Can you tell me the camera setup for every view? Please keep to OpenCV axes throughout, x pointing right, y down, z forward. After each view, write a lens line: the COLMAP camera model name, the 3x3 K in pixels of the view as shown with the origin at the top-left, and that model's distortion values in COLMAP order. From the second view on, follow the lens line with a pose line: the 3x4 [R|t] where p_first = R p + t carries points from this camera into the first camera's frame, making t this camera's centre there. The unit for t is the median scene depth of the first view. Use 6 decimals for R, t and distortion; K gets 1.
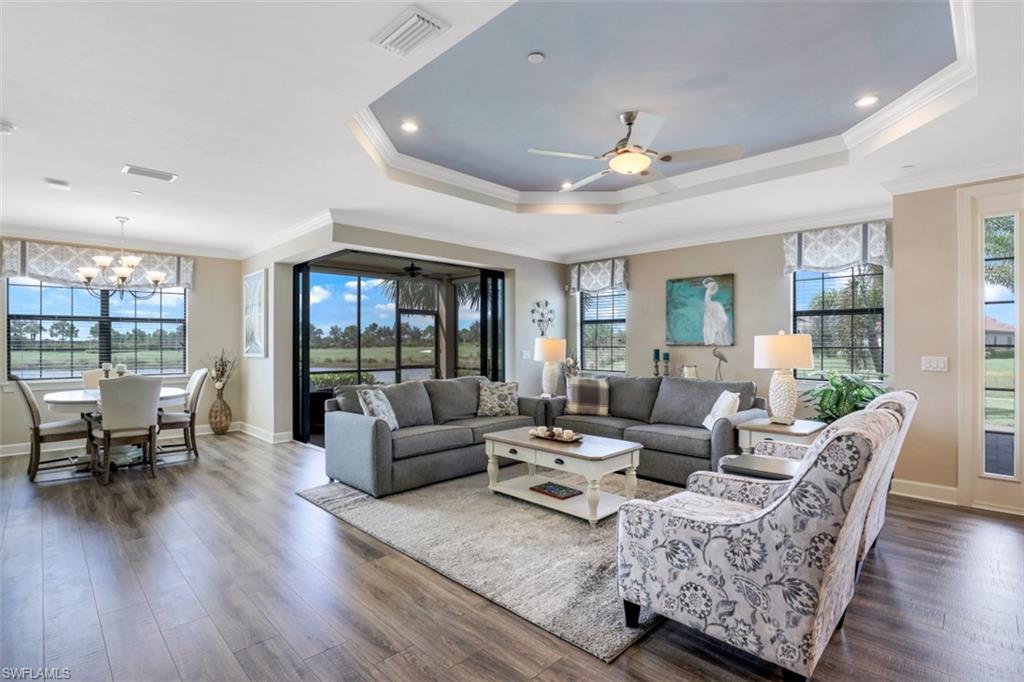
lens RADIAL K [[476.7, 0, 531.1], [0, 476.7, 336.3], [0, 0, 1]] dist [-0.019915, 0.001904]
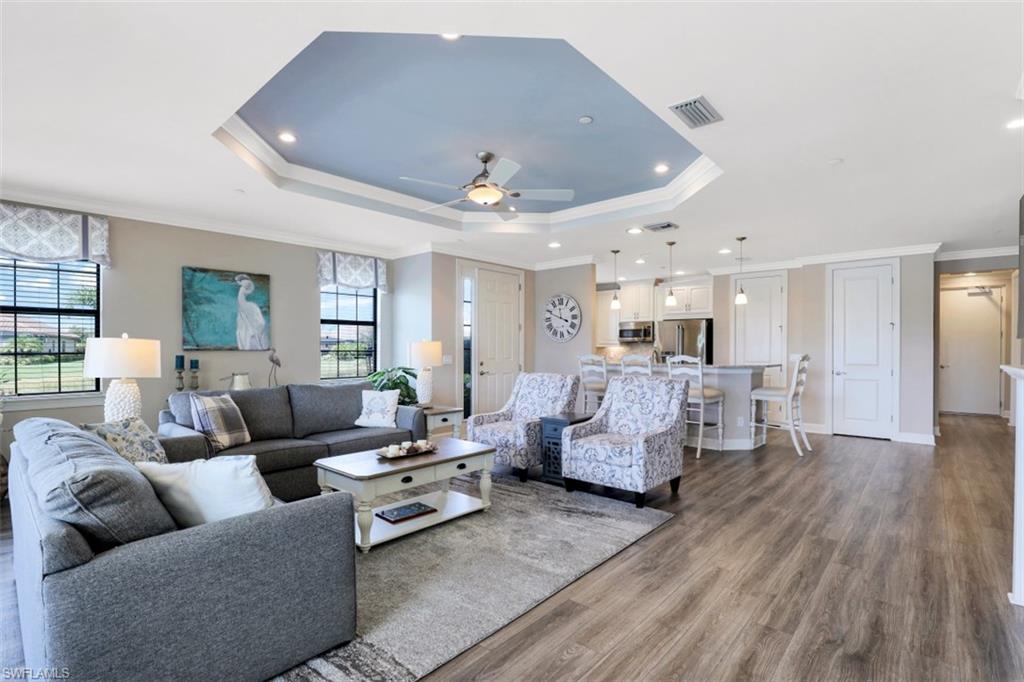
lens RADIAL K [[476.7, 0, 504.7], [0, 476.7, 341.0], [0, 0, 1]] dist [-0.019915, 0.001904]
pose [[-0.017235, 0.014127, 0.999752, -0.519374], [-0.013704, 0.999803, -0.014364, 0.008111], [-0.999758, -0.013948, -0.017038, 0.513693]]
